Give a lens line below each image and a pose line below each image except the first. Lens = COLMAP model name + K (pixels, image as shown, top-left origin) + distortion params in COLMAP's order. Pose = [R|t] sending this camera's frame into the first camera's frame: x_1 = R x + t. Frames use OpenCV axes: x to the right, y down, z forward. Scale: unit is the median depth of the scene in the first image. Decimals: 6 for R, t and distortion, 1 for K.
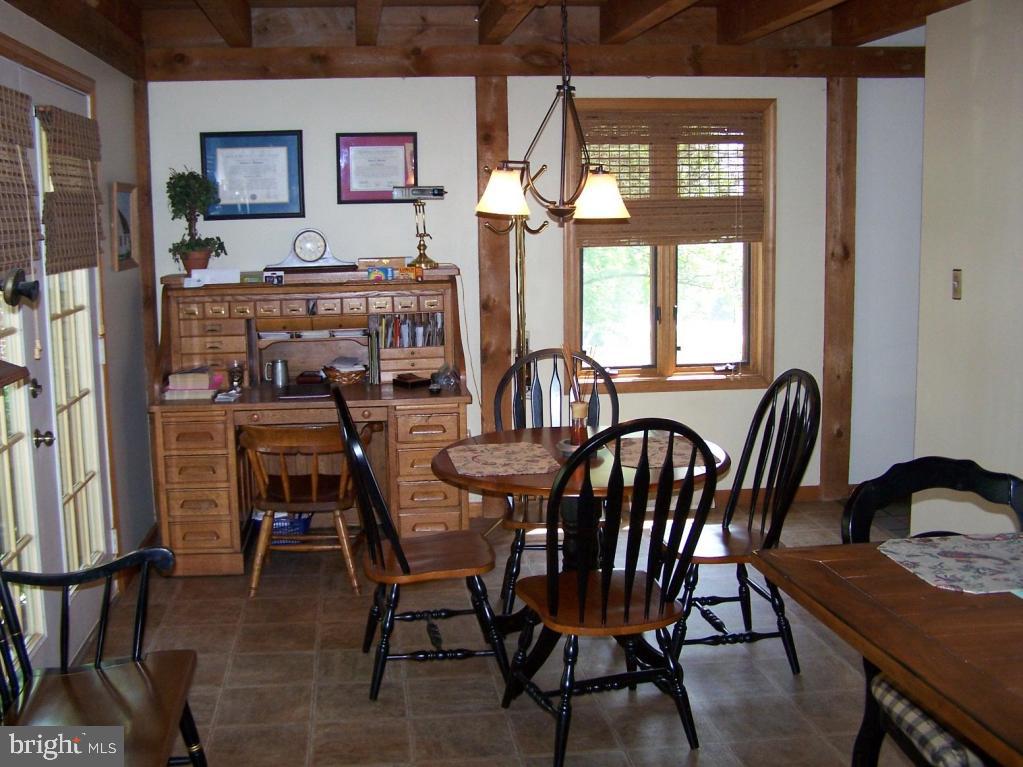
lens RADIAL K [[1133.4, 0, 511.9], [0, 1133.4, 386.3], [0, 0, 1]] dist [-0.119402, 0.000000]
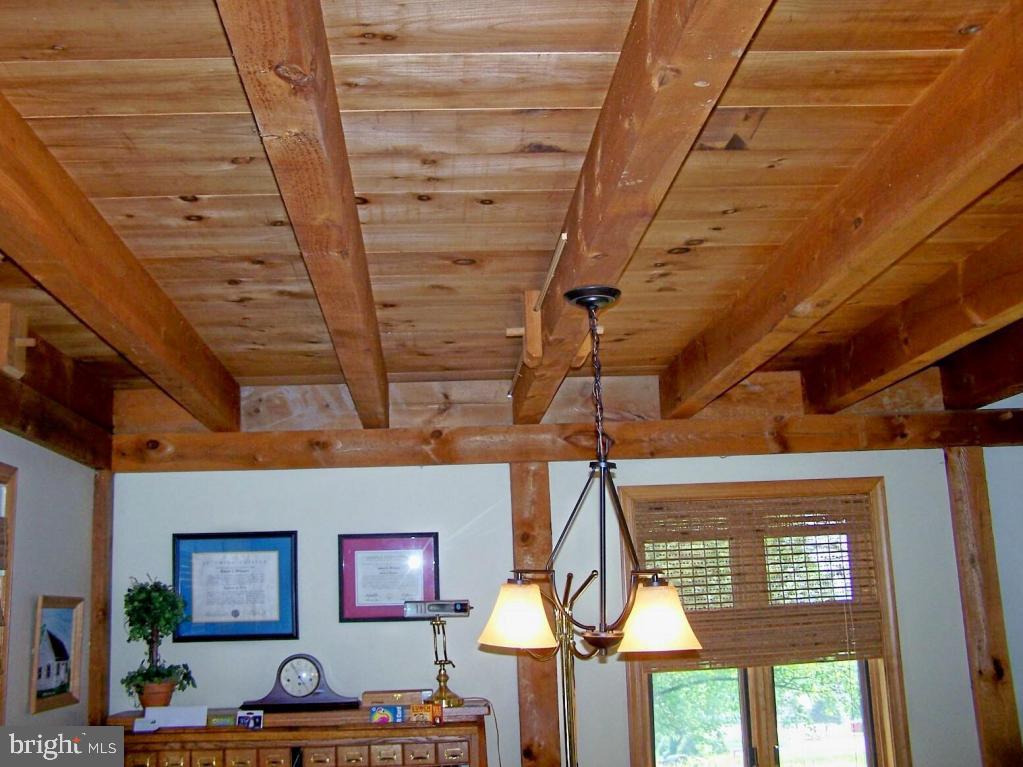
lens RADIAL K [[1133.4, 0, 517.2], [0, 1133.4, 361.1], [0, 0, 1]] dist [-0.119402, 0.000000]
pose [[0.997320, -0.032509, -0.065537, 0.029901], [0.006487, 0.931612, -0.363396, -0.045759], [0.072869, 0.361997, 0.929327, 0.209350]]
